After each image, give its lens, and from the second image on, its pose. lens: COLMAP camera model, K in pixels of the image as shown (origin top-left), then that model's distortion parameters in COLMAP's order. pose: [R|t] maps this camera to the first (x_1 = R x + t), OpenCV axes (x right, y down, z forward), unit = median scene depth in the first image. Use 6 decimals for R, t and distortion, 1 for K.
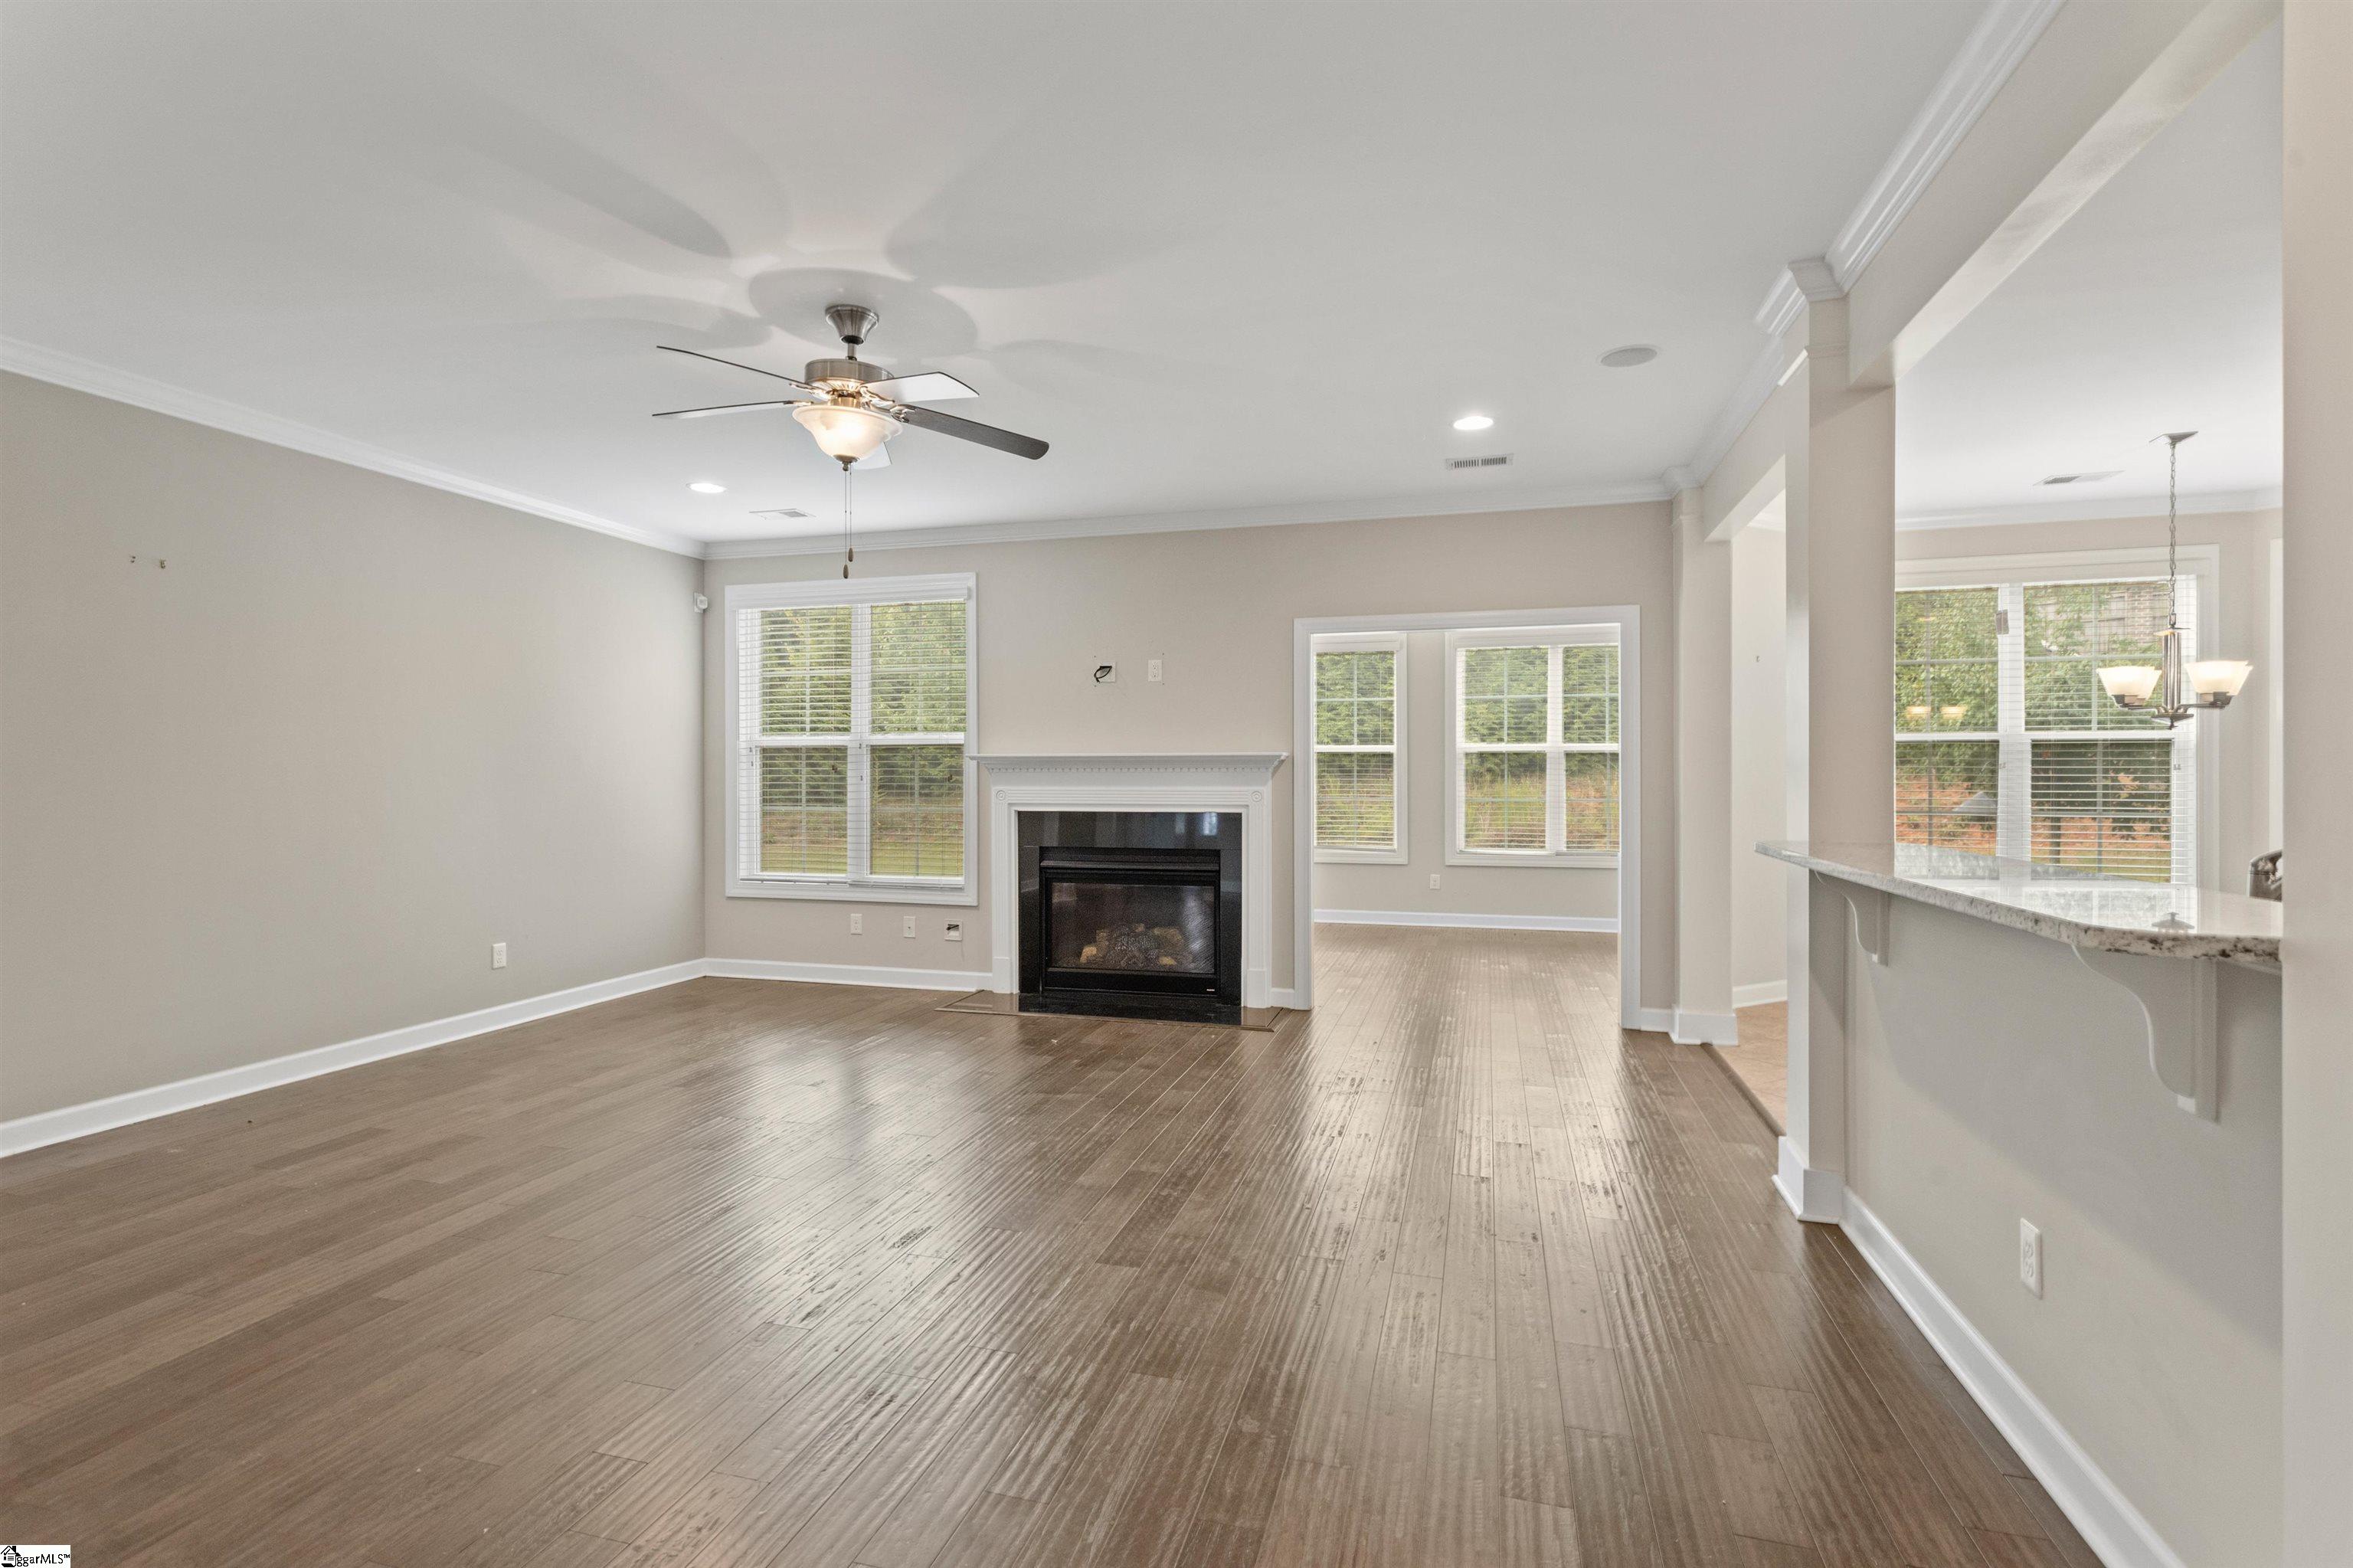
lens RADIAL K [[1123.9, 0, 1164.8], [0, 1123.9, 775.9], [0, 0, 1]] dist [0.002312, 0.000089]
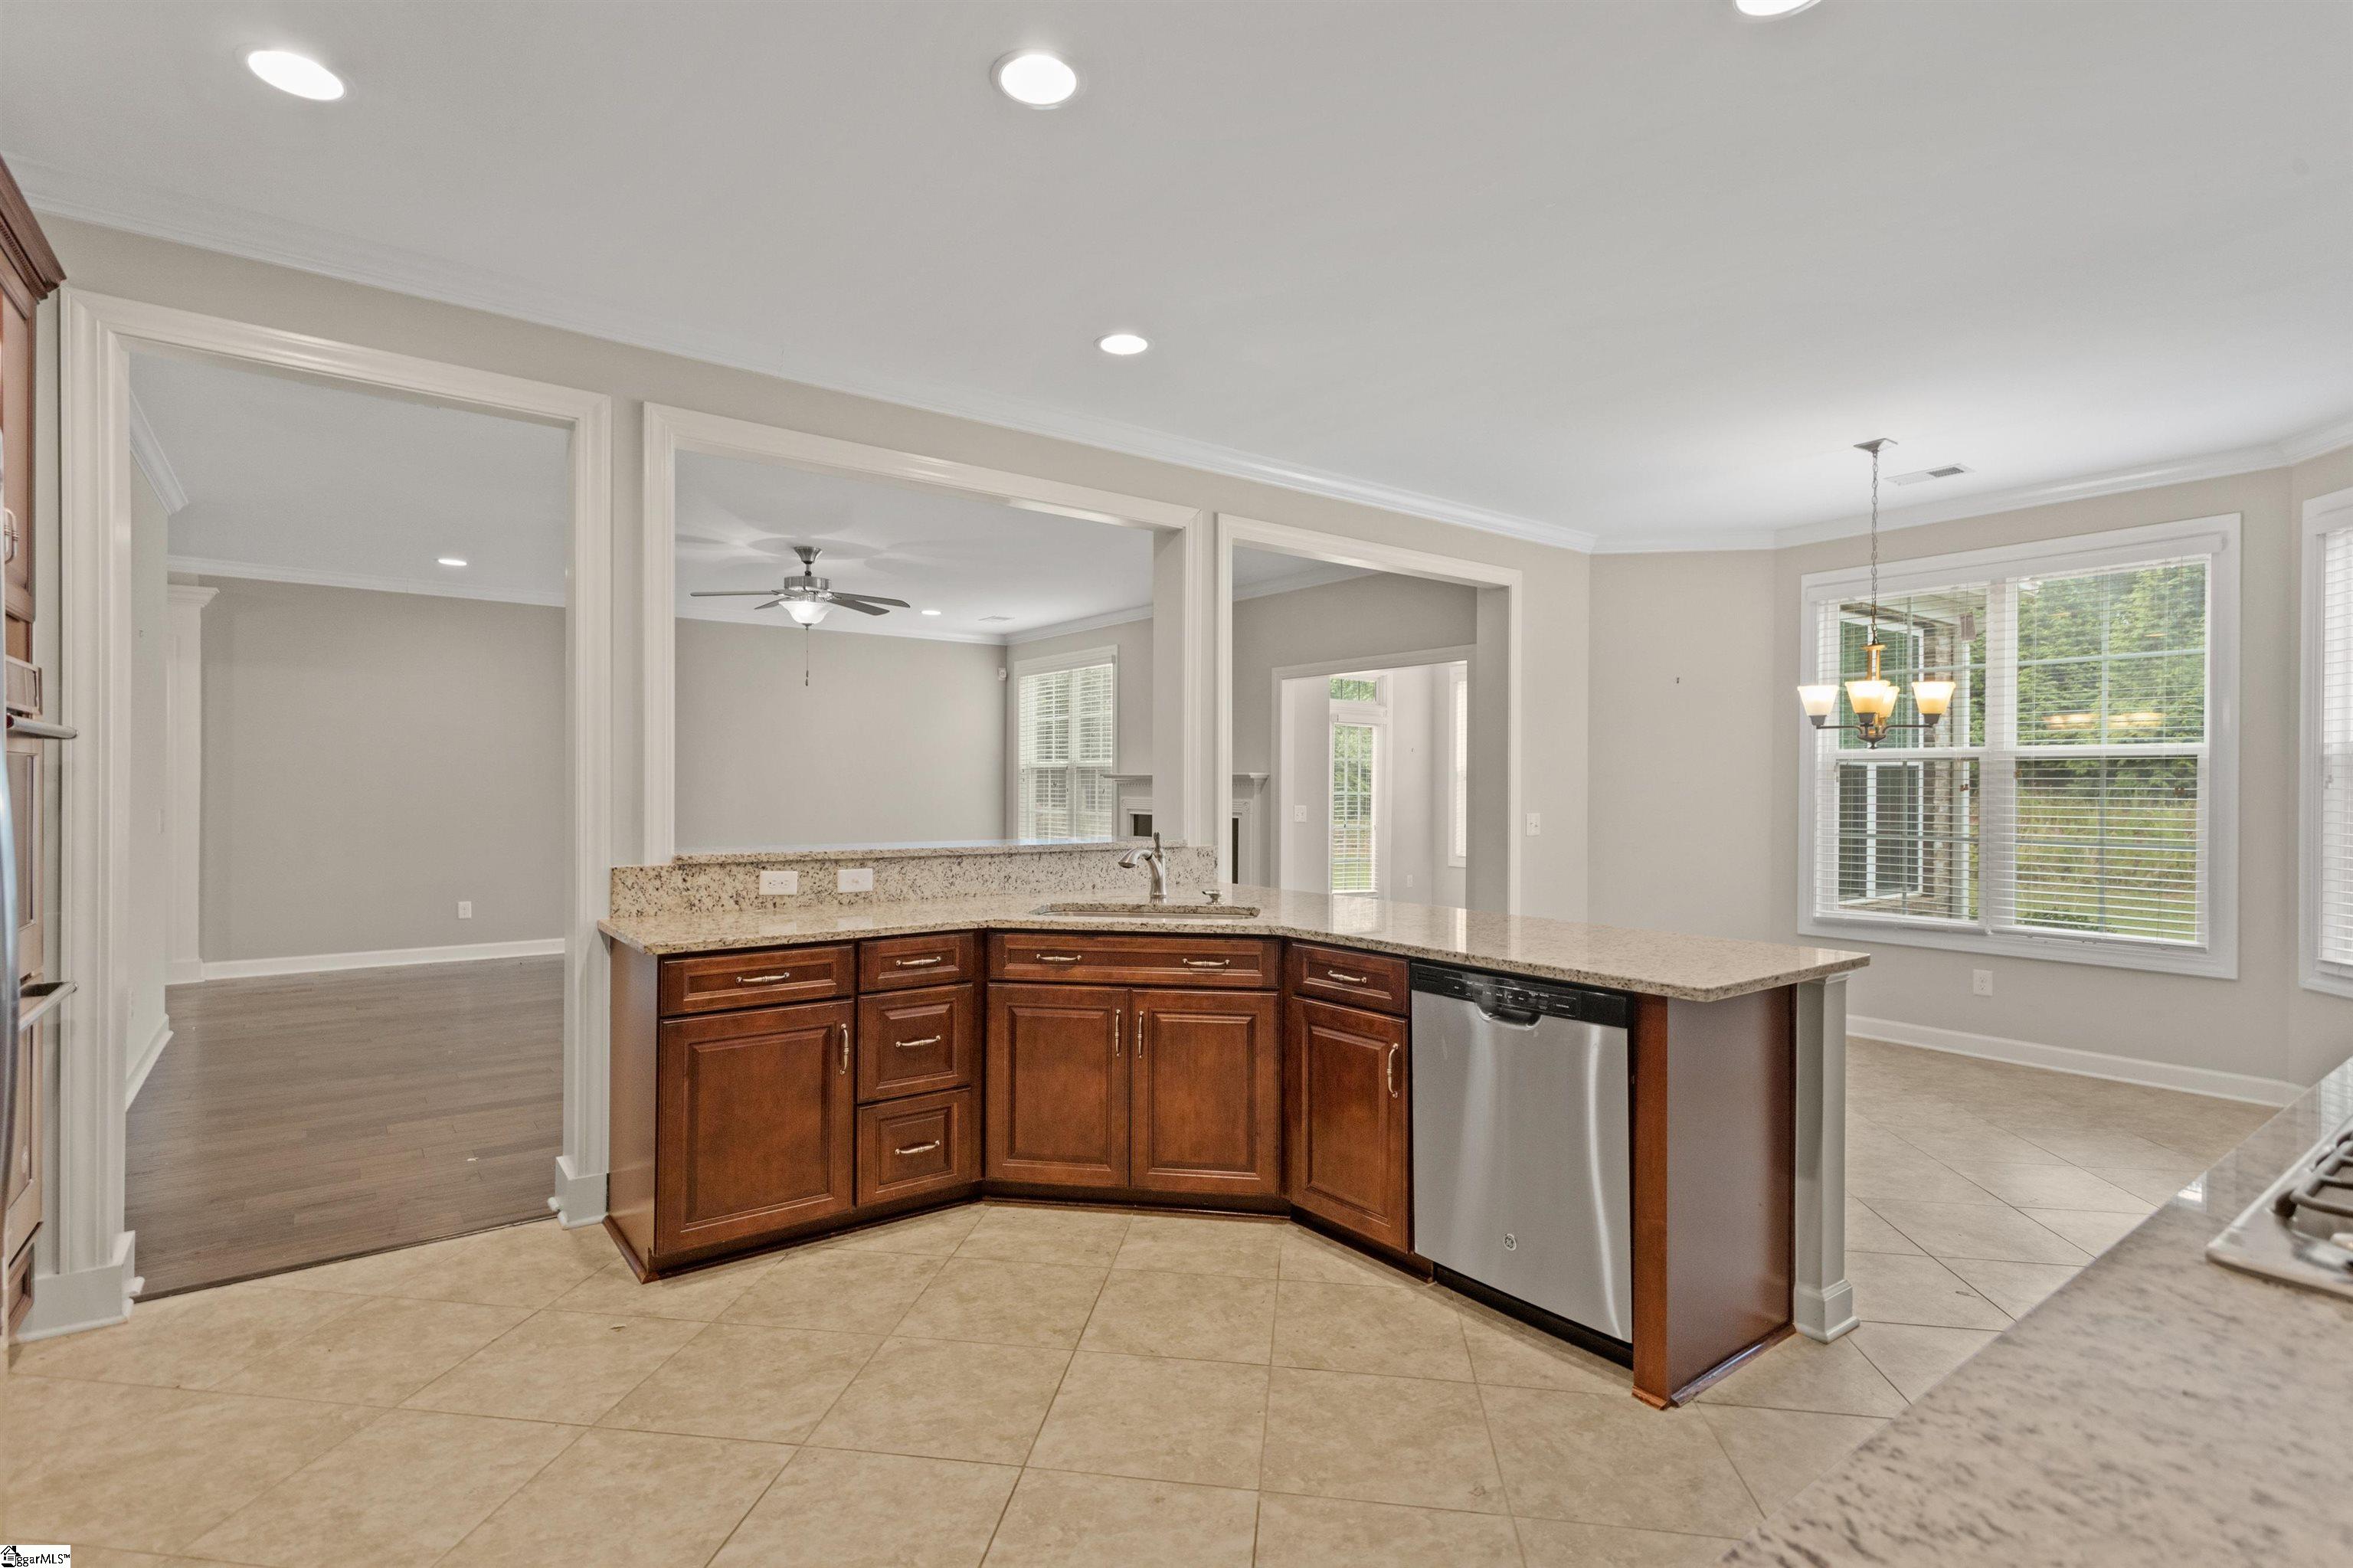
lens RADIAL K [[1123.9, 0, 1179.5], [0, 1123.9, 786.5], [0, 0, 1]] dist [0.002312, 0.000089]
pose [[0.805797, 0.004157, -0.592177, 0.735163], [-0.002520, 0.999990, 0.003590, -0.009666], [0.592186, -0.001401, 0.805800, -0.088071]]
